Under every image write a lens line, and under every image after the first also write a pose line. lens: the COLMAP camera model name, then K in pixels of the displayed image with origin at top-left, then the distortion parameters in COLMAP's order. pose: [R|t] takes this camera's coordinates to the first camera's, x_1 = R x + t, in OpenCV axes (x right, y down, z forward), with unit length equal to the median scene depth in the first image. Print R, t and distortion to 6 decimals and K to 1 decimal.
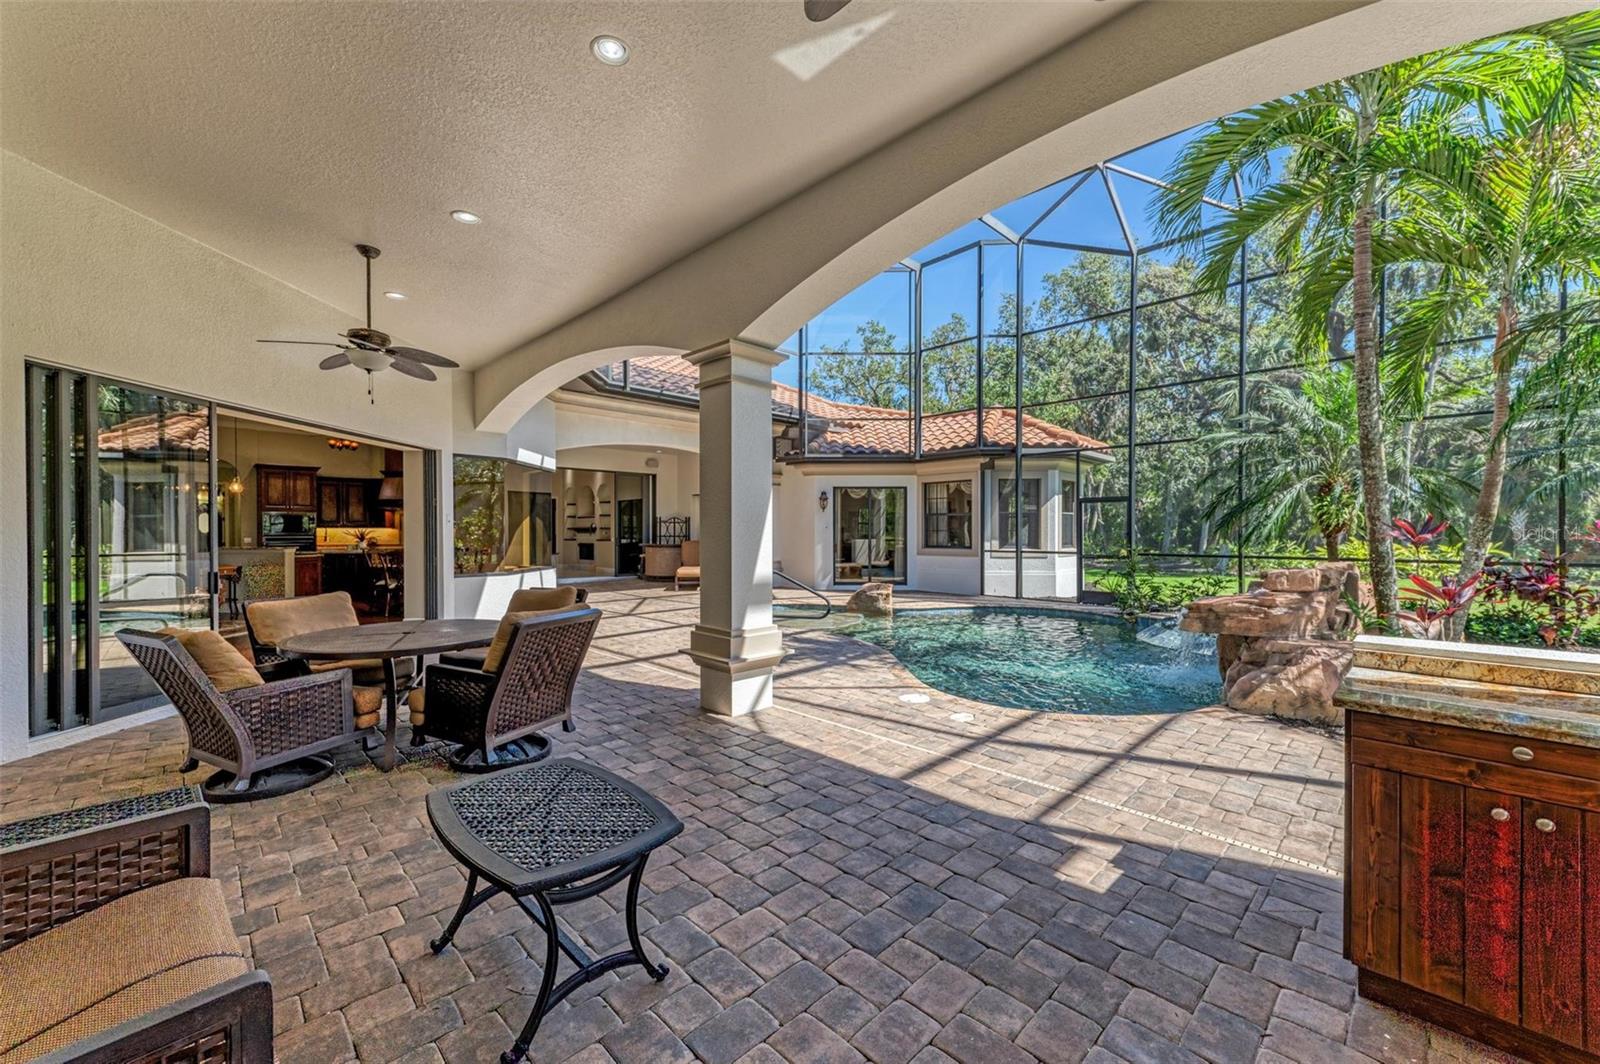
lens RADIAL K [[617.7, 0, 803.9], [0, 617.7, 535.4], [0, 0, 1]] dist [0.018161, -0.002182]
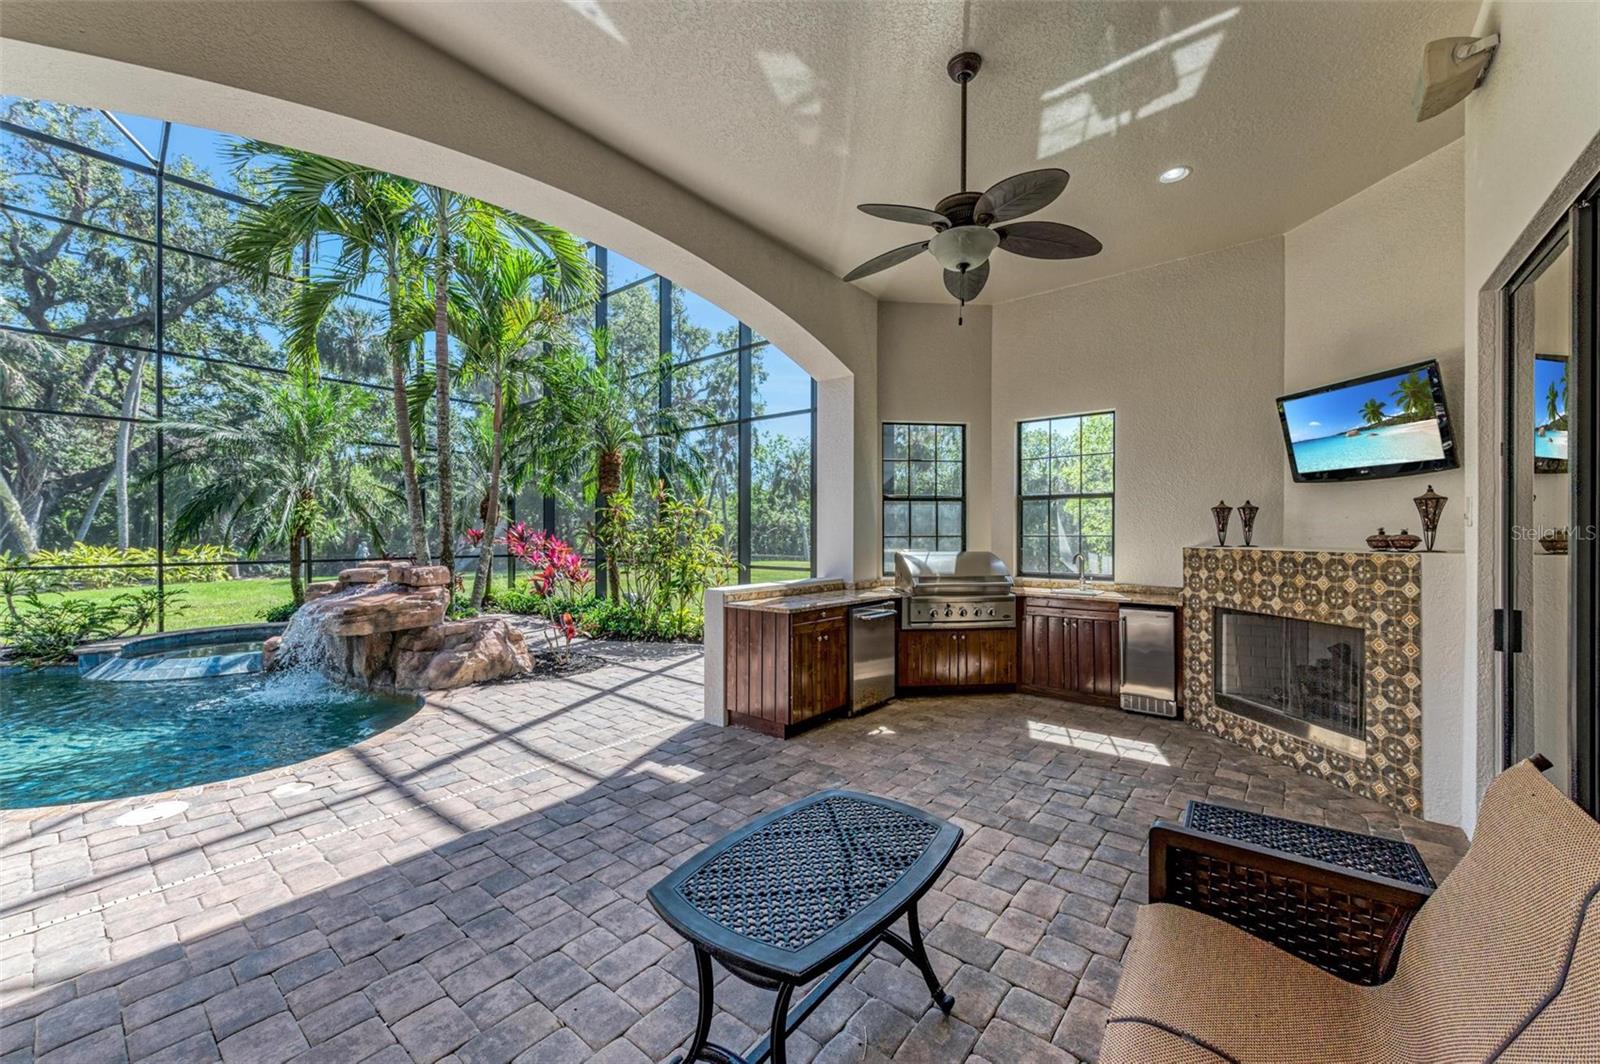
lens RADIAL K [[617.7, 0, 799.0], [0, 617.7, 535.6], [0, 0, 1]] dist [0.018161, -0.002182]
pose [[-0.107477, -0.002225, 0.994205, -0.198698], [0.008069, 0.999963, 0.003110, -0.001679], [-0.994175, 0.008357, -0.107455, 0.175895]]
